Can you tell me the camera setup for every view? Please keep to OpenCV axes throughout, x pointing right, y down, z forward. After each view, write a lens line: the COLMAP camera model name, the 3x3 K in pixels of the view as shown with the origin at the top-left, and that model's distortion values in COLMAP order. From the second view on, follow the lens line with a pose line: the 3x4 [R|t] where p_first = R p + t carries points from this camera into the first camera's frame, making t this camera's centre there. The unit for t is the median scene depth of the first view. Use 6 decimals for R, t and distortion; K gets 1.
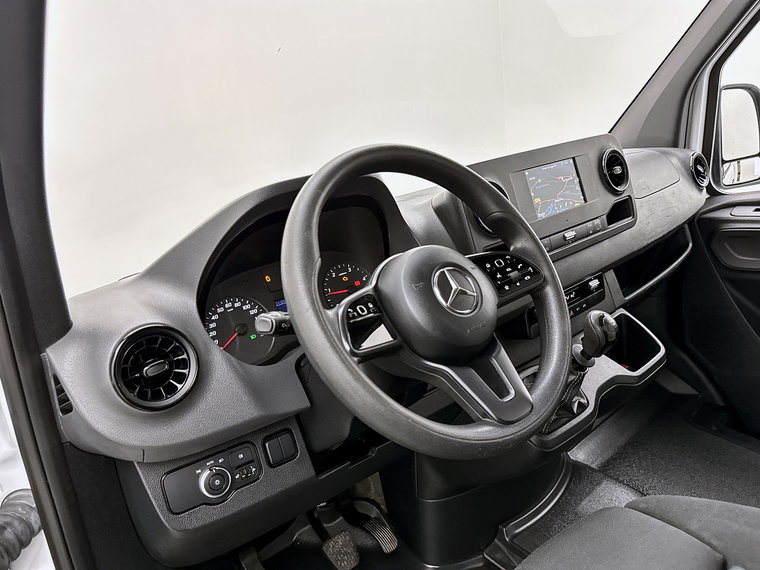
lens RADIAL K [[586.7, 0, 342.5], [0, 586.7, 282.0], [0, 0, 1]] dist [-0.025122, -0.001238]
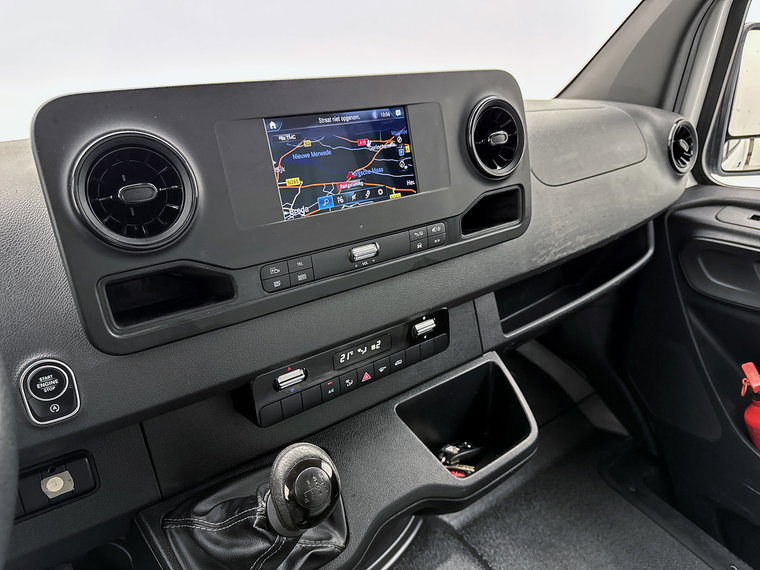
lens RADIAL K [[533.9, 0, 368.5], [0, 533.9, 295.0], [0, 0, 1]] dist [0.079028, -0.036258]
pose [[0.992158, 0.124834, 0.006209, 0.273693], [-0.124123, 0.978229, 0.166319, -0.086471], [0.014688, -0.165785, 0.986053, 0.342327]]
